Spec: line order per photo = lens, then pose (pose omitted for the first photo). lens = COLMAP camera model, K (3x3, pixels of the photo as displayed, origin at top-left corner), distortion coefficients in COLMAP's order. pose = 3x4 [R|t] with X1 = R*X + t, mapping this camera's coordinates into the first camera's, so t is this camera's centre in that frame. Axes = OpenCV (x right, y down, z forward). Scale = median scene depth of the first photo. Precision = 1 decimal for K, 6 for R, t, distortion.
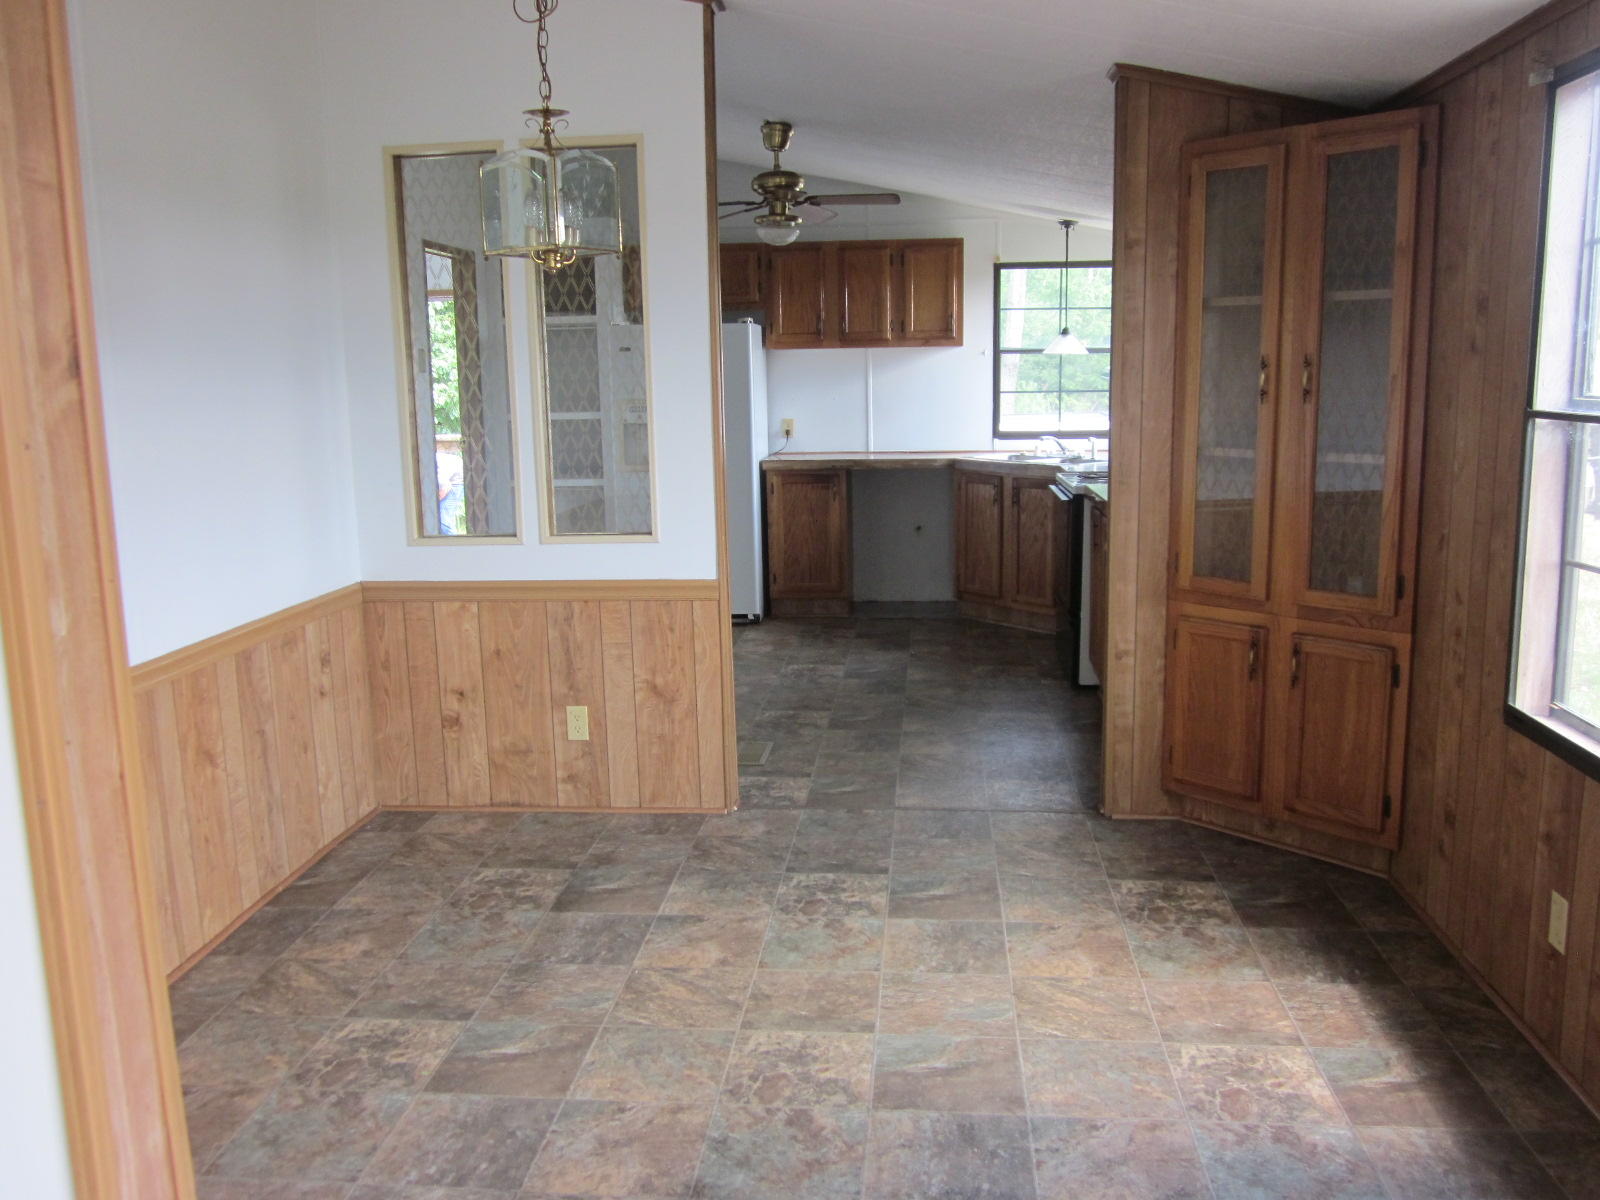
lens RADIAL K [[1330.7, 0, 798.8], [0, 1330.7, 609.2], [0, 0, 1]] dist [-0.047070, 0.014132]
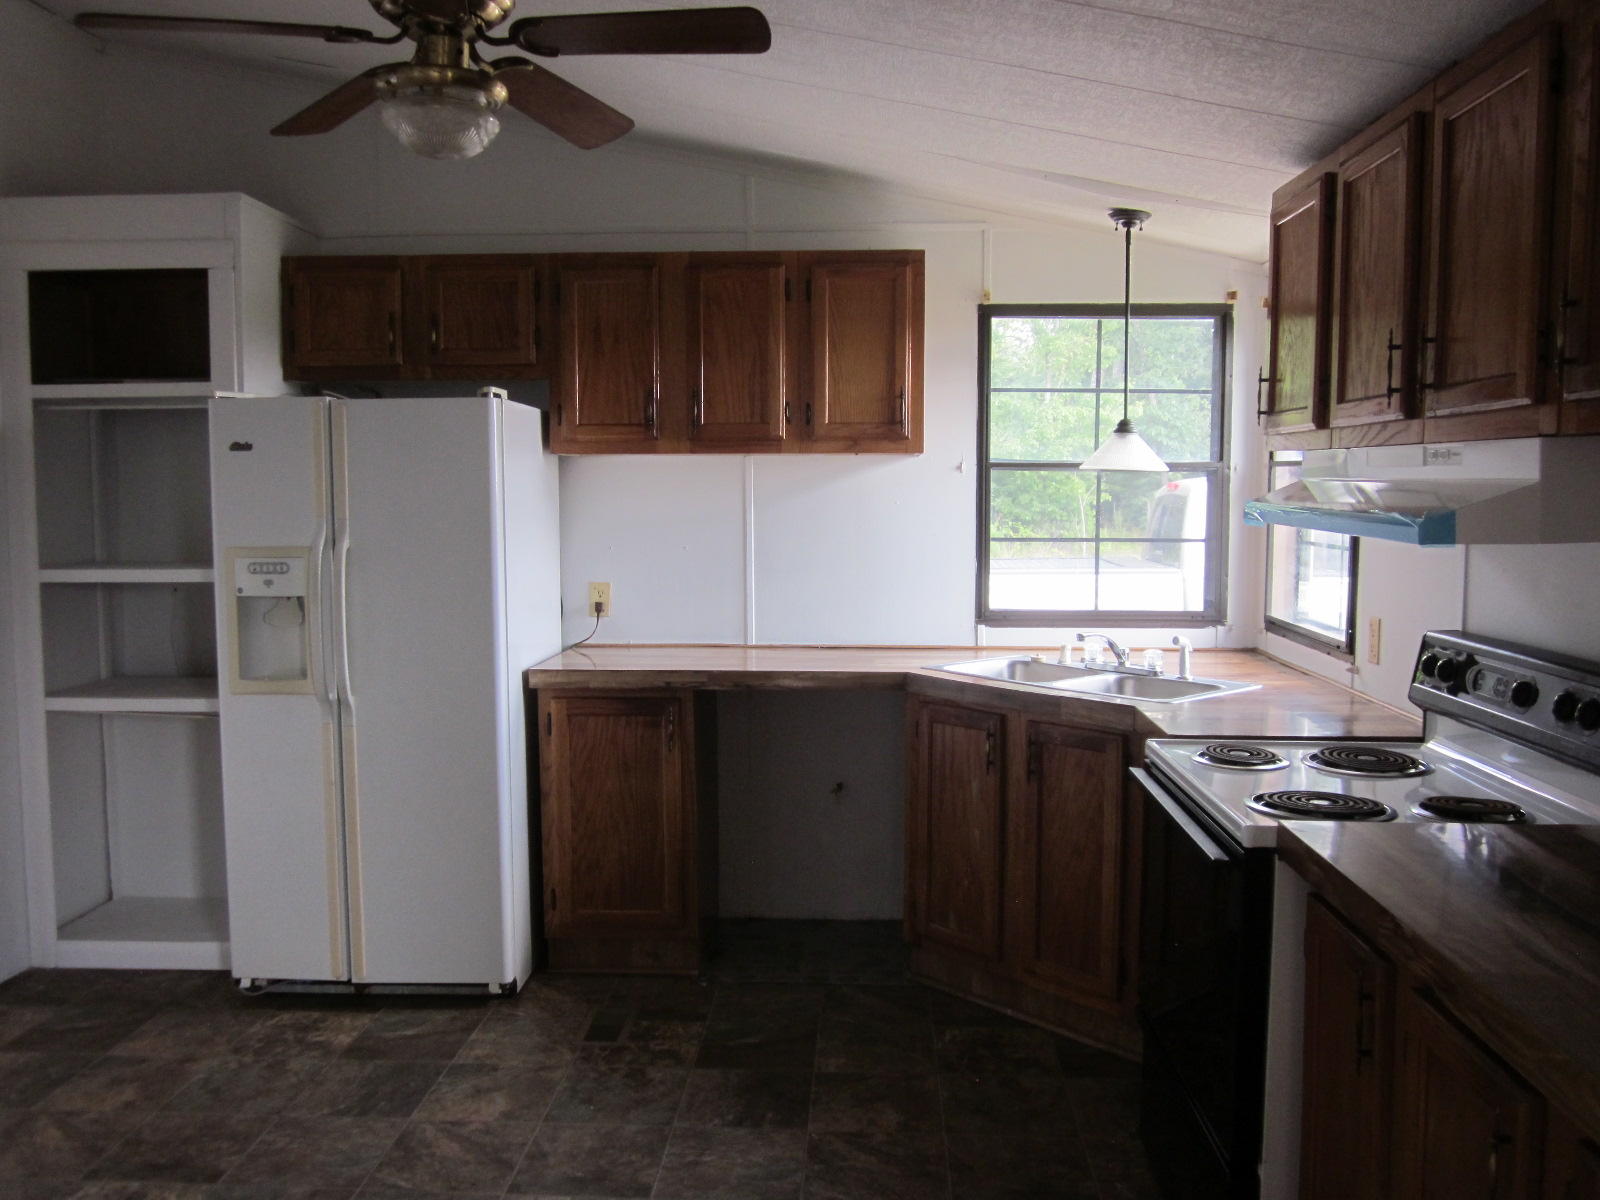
lens RADIAL K [[1330.7, 0, 809.7], [0, 1330.7, 597.6], [0, 0, 1]] dist [-0.047070, 0.014132]
pose [[0.998290, 0.012913, 0.057019, 0.049605], [-0.007321, 0.995237, -0.097206, -0.089787], [-0.058002, 0.096622, 0.993630, 0.483605]]
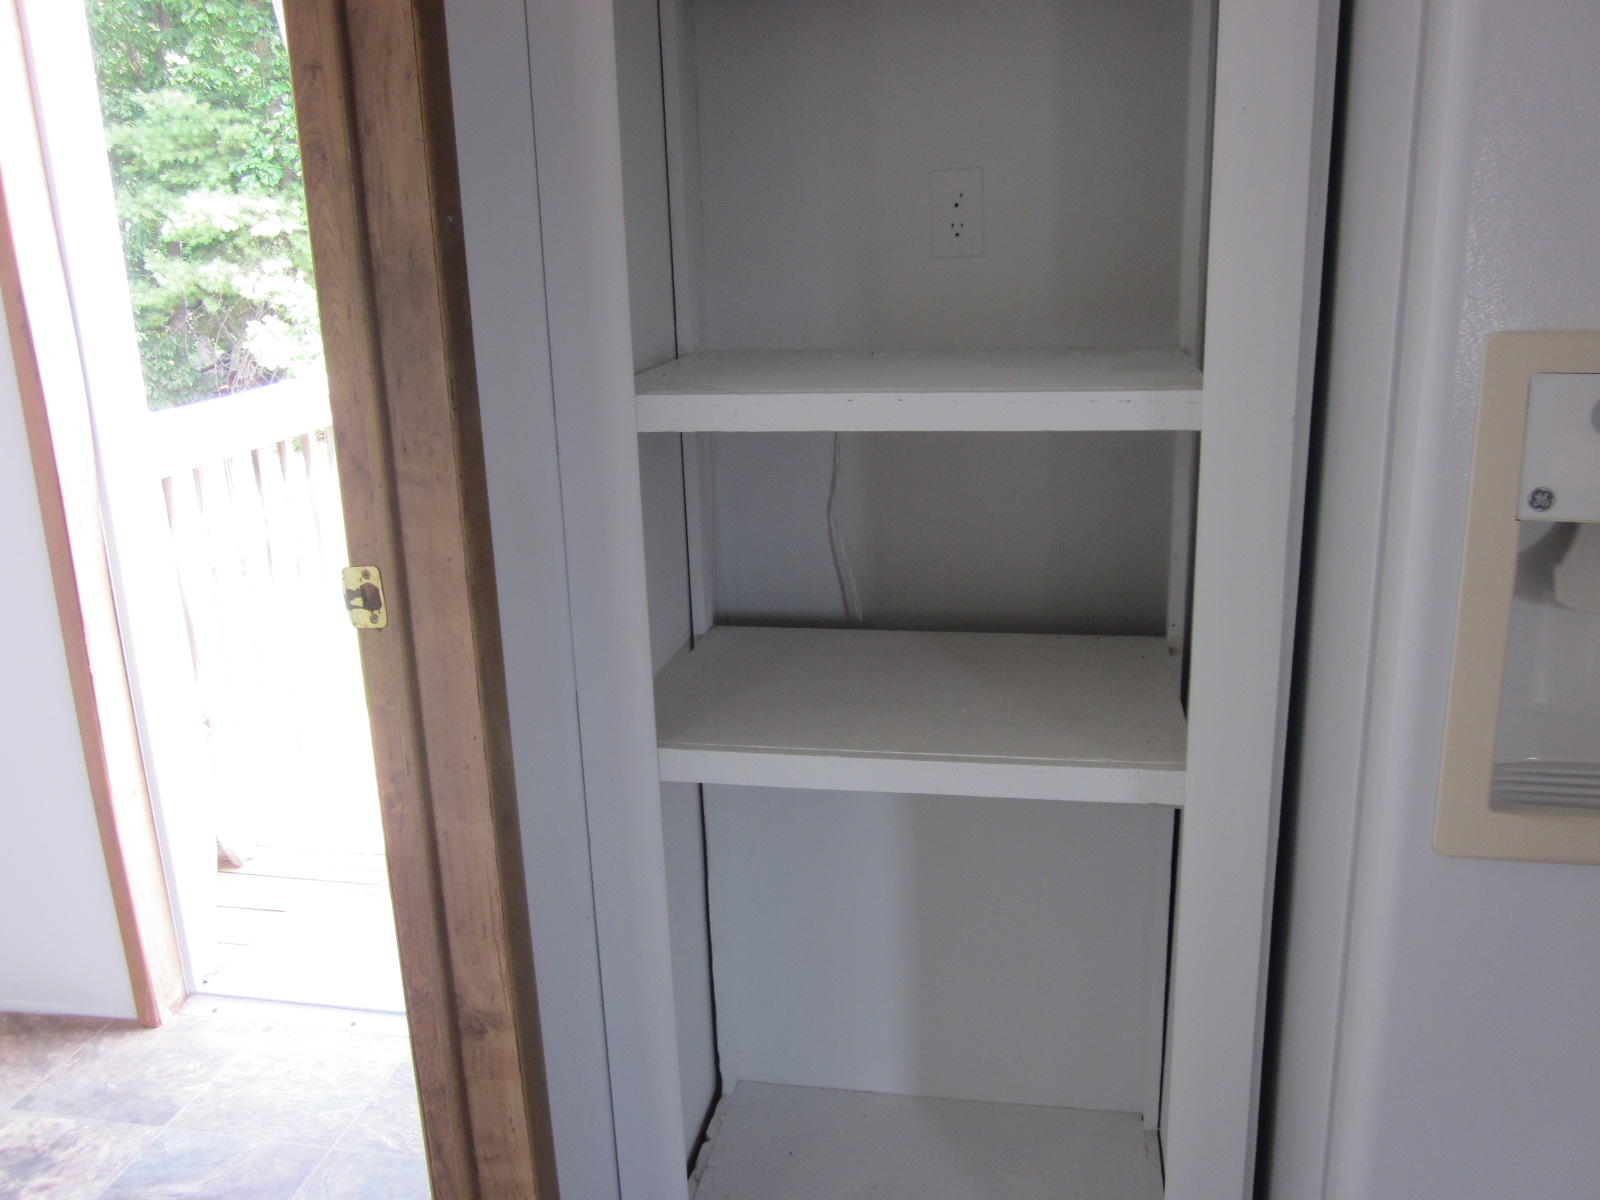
lens RADIAL K [[1330.7, 0, 799.8], [0, 1330.7, 601.1], [0, 0, 1]] dist [-0.047070, 0.014132]
pose [[0.996362, 0.012935, -0.084239, -0.185803], [-0.004106, 0.994553, 0.104155, -0.139665], [0.085128, -0.103430, 0.990987, 0.834982]]
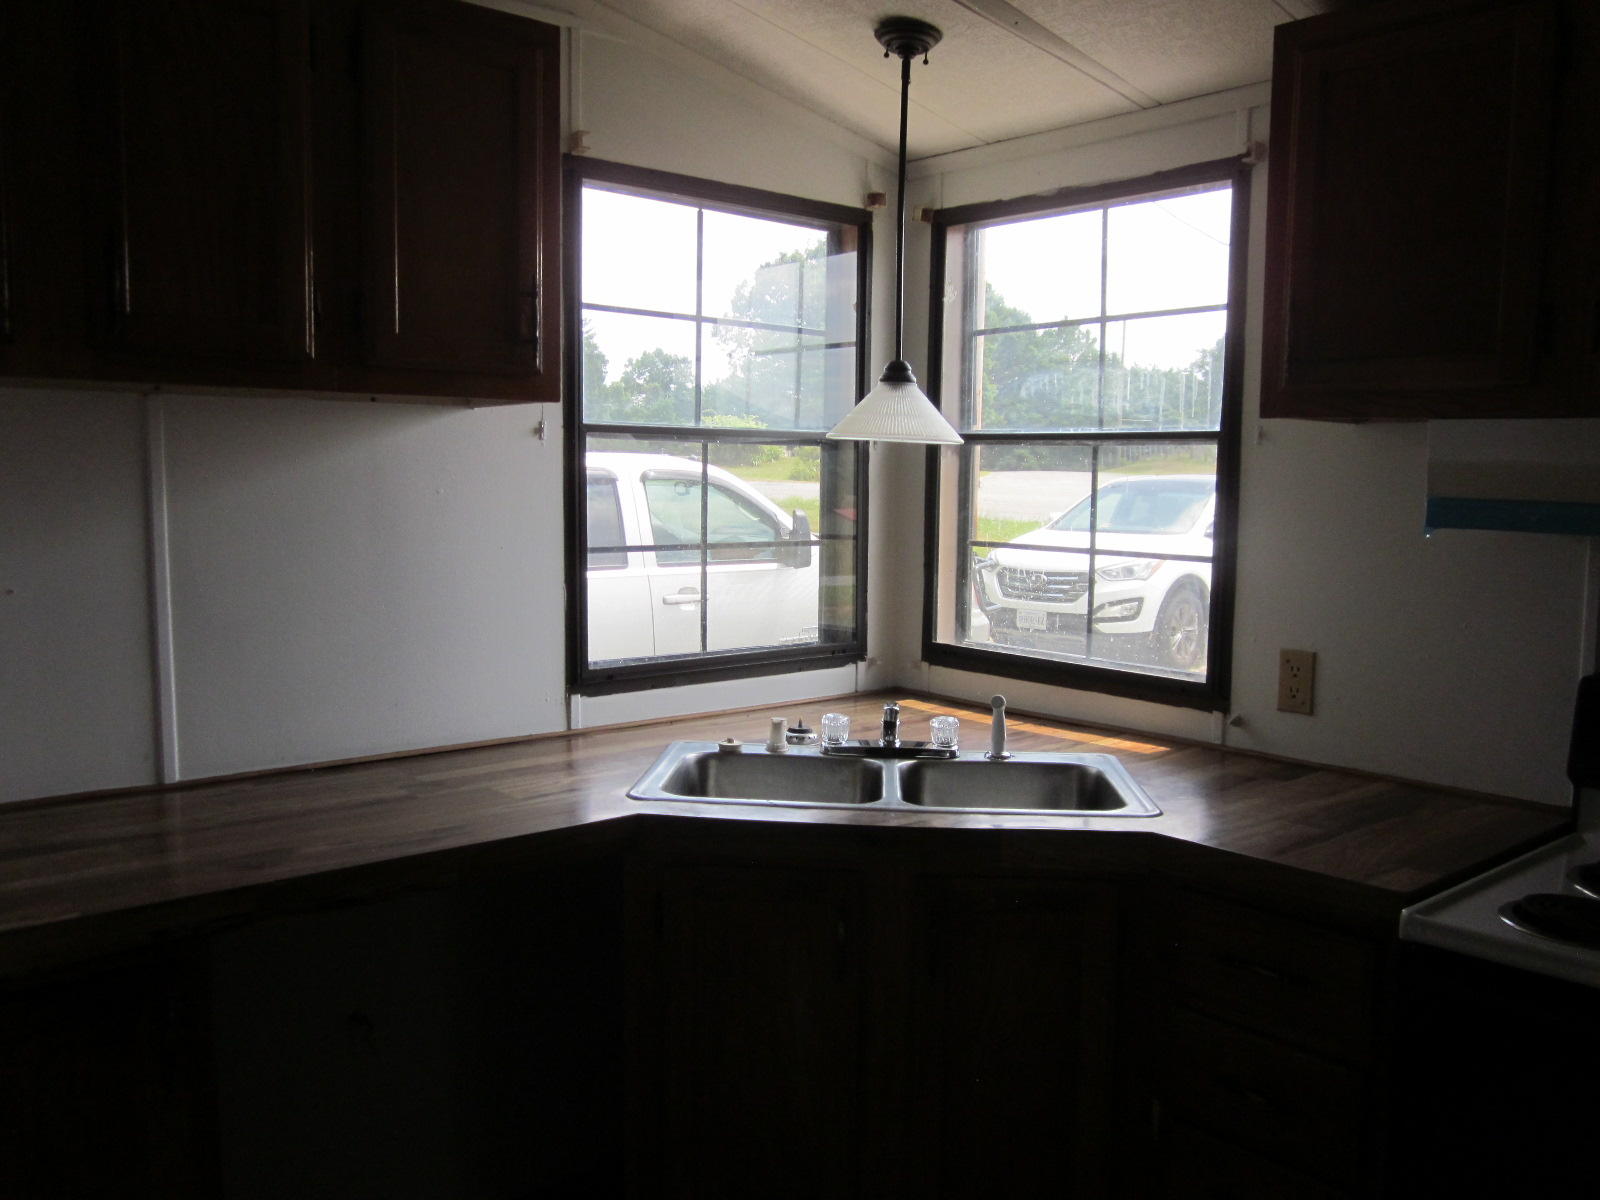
lens RADIAL K [[1330.7, 0, 791.8], [0, 1330.7, 602.2], [0, 0, 1]] dist [-0.047070, 0.014132]
pose [[0.677227, -0.045992, 0.734335, -0.054787], [0.105332, 0.993825, -0.034897, -0.139128], [-0.728196, 0.100982, 0.677889, 0.767991]]
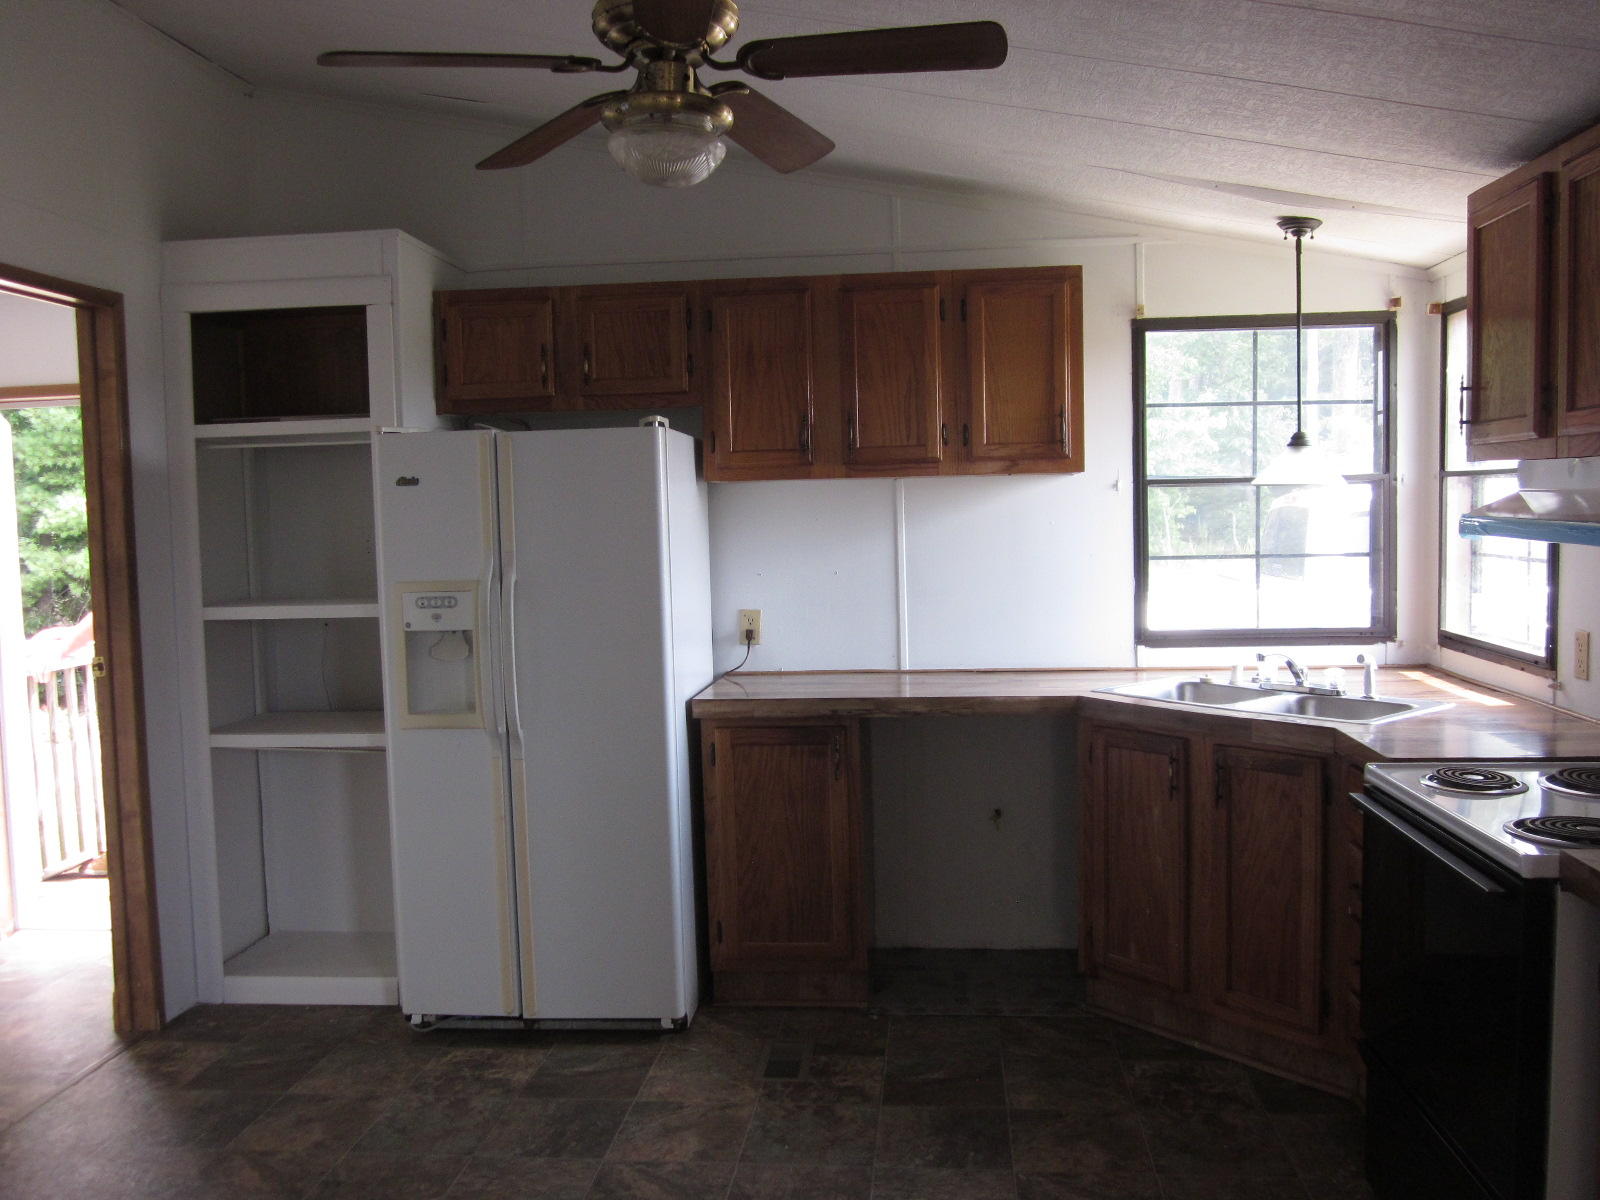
lens RADIAL K [[1330.7, 0, 795.7], [0, 1330.7, 595.9], [0, 0, 1]] dist [-0.047070, 0.014132]
pose [[0.999981, -0.005575, 0.002458, 0.010402], [0.005819, 0.993489, -0.113781, -0.092349], [-0.001808, 0.113793, 0.993503, 0.492093]]
